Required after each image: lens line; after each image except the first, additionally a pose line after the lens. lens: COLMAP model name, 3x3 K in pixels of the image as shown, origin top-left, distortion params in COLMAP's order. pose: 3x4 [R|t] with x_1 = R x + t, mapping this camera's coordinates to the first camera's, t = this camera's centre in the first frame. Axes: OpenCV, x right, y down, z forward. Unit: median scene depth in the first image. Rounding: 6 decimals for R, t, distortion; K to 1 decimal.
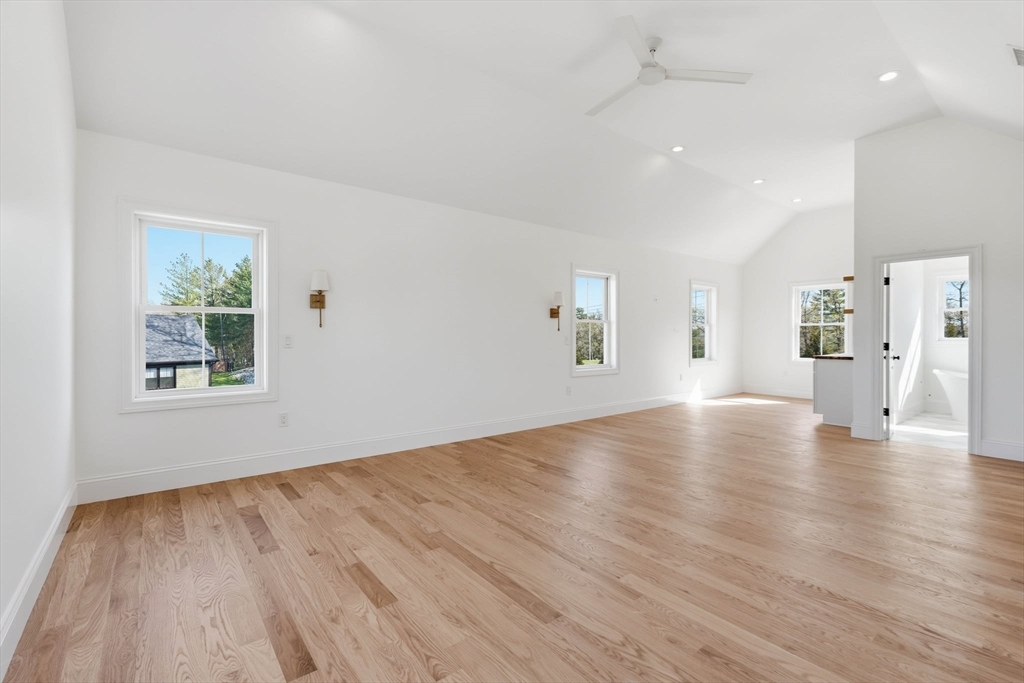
lens RADIAL K [[449.9, 0, 521.7], [0, 449.9, 337.8], [0, 0, 1]] dist [0.000195, -0.000186]
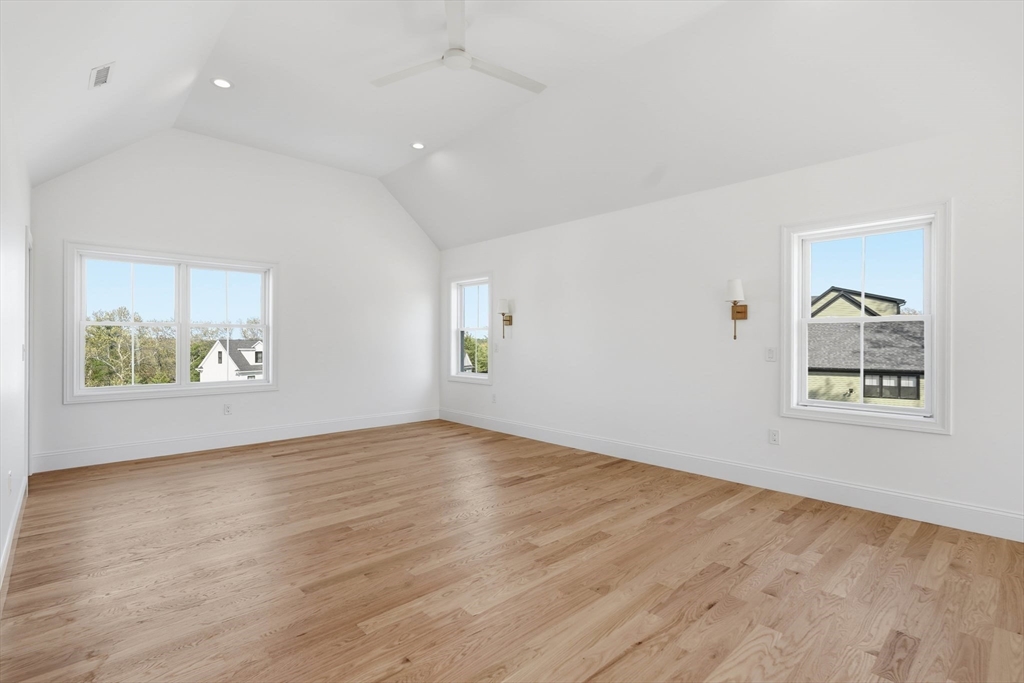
lens RADIAL K [[506.8, 0, 519.8], [0, 506.8, 341.3], [0, 0, 1]] dist [-0.002049, -0.000098]
pose [[0.058925, -0.000808, -0.998262, 0.225636], [-0.003085, 0.999995, -0.000992, -0.001974], [0.998258, 0.003138, 0.058922, 0.185109]]
